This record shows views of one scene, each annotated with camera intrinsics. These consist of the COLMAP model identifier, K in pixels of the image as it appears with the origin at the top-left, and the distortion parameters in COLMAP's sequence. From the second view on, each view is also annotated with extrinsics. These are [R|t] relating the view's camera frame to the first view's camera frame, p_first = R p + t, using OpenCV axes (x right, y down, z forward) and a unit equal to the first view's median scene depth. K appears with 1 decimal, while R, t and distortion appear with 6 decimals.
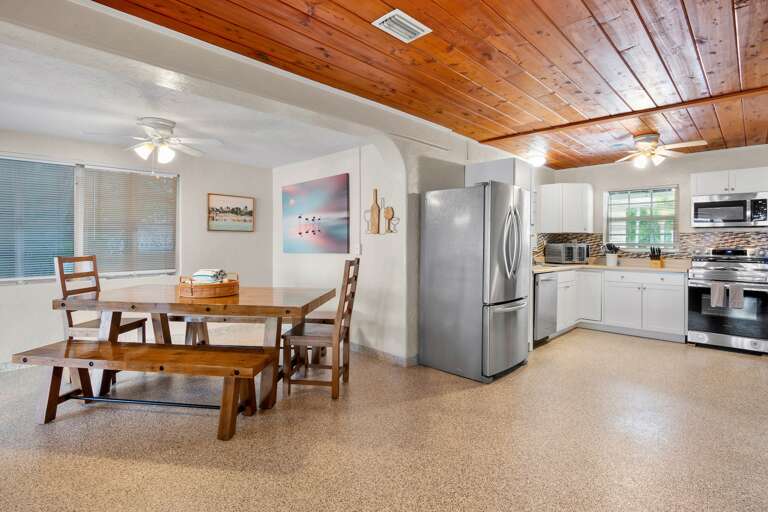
lens RADIAL K [[385.4, 0, 385.6], [0, 385.4, 238.4], [0, 0, 1]] dist [-0.014720, 0.000963]
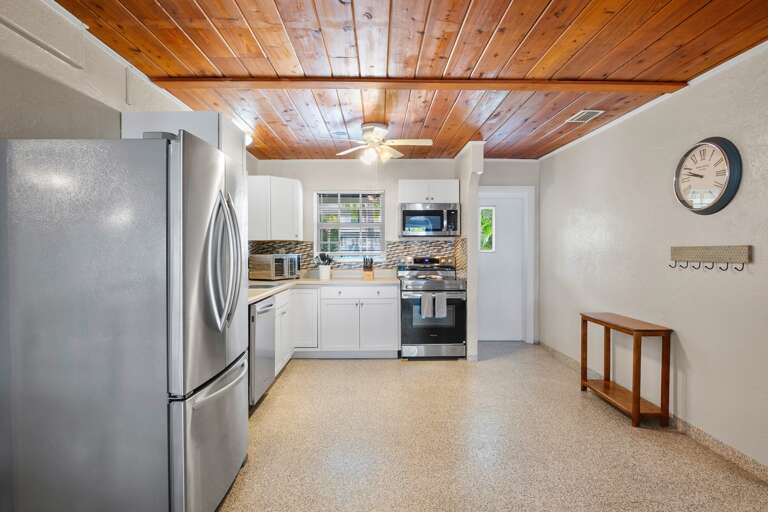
lens RADIAL K [[385.4, 0, 375.7], [0, 385.4, 255.9], [0, 0, 1]] dist [-0.014720, 0.000963]
pose [[0.713561, -0.021677, 0.700258, 0.086869], [-0.000287, 0.999512, 0.031233, -0.009676], [-0.700593, -0.022487, 0.713206, 0.387576]]
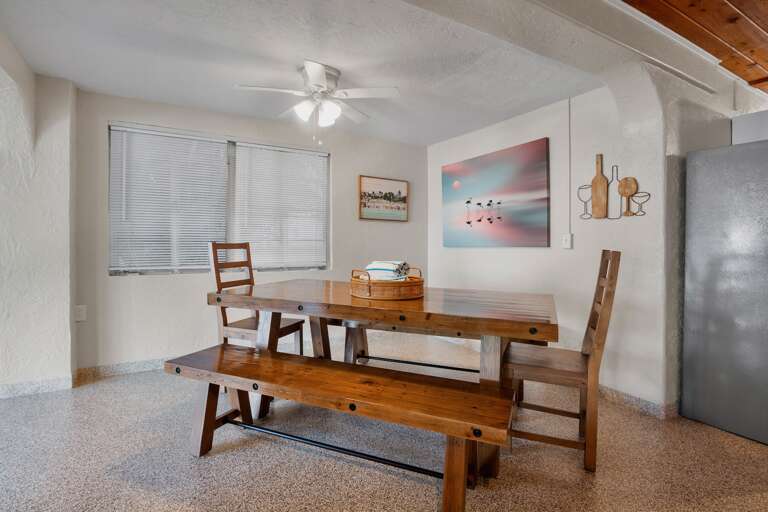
lens RADIAL K [[385.4, 0, 387.6], [0, 385.4, 255.0], [0, 0, 1]] dist [-0.014720, 0.000963]
pose [[0.963613, 0.021657, -0.266423, -0.187867], [-0.012275, 0.999246, 0.036829, 0.029500], [0.267019, -0.032219, 0.963152, 0.207671]]
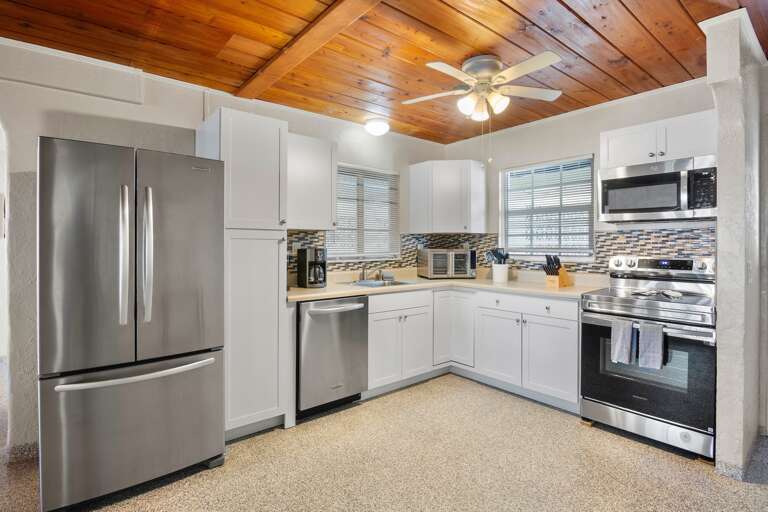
lens RADIAL K [[385.4, 0, 386.5], [0, 385.4, 243.0], [0, 0, 1]] dist [-0.014720, 0.000963]
pose [[0.995165, -0.006084, -0.098031, 0.579618], [0.006970, 0.999938, 0.008693, -0.004317], [0.097972, -0.009334, 0.995145, 0.404182]]
